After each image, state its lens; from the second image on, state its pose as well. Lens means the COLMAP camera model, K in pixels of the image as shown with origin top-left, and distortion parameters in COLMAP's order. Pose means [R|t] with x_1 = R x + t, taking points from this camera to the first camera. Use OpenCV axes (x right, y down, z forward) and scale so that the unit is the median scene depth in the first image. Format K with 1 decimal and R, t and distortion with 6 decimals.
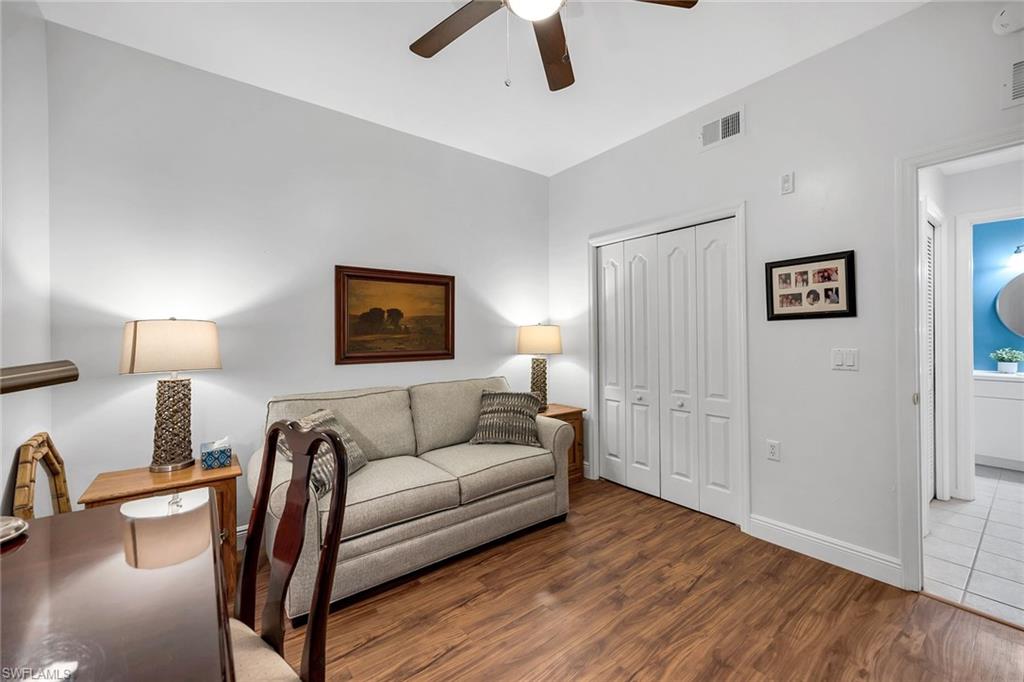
lens RADIAL K [[418.6, 0, 507.4], [0, 418.6, 332.6], [0, 0, 1]] dist [0.000035, -0.000086]
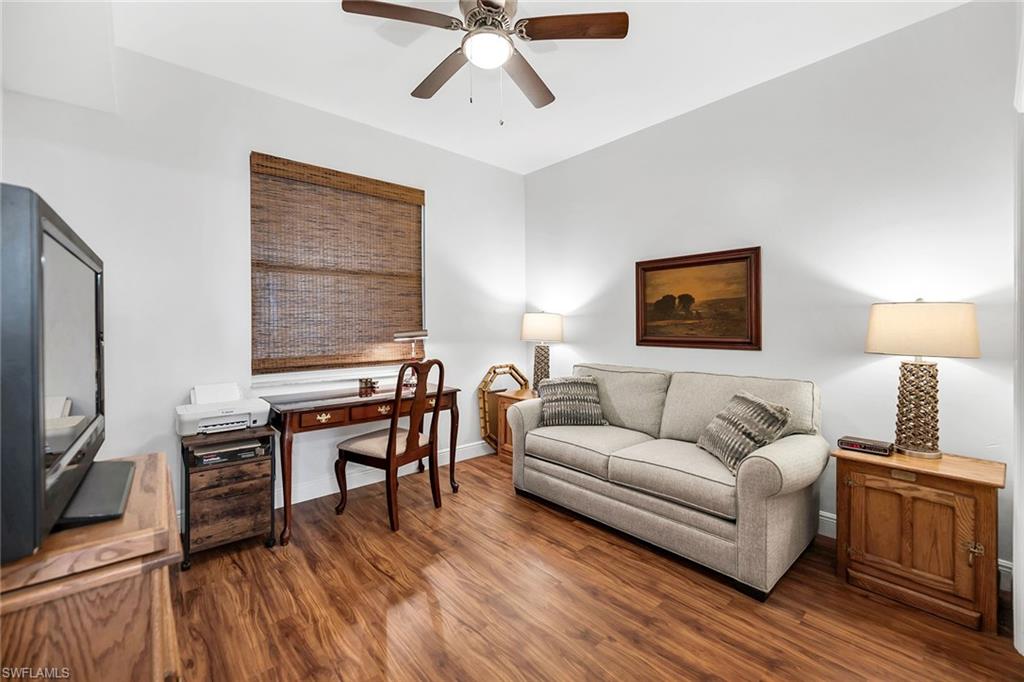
lens RADIAL K [[418.6, 0, 507.4], [0, 418.6, 332.6], [0, 0, 1]] dist [0.000035, -0.000086]
pose [[0.060235, 0.029867, -0.997737, 0.779730], [0.009833, 0.999486, 0.030513, -0.000427], [0.998136, -0.011649, 0.059911, 0.577434]]
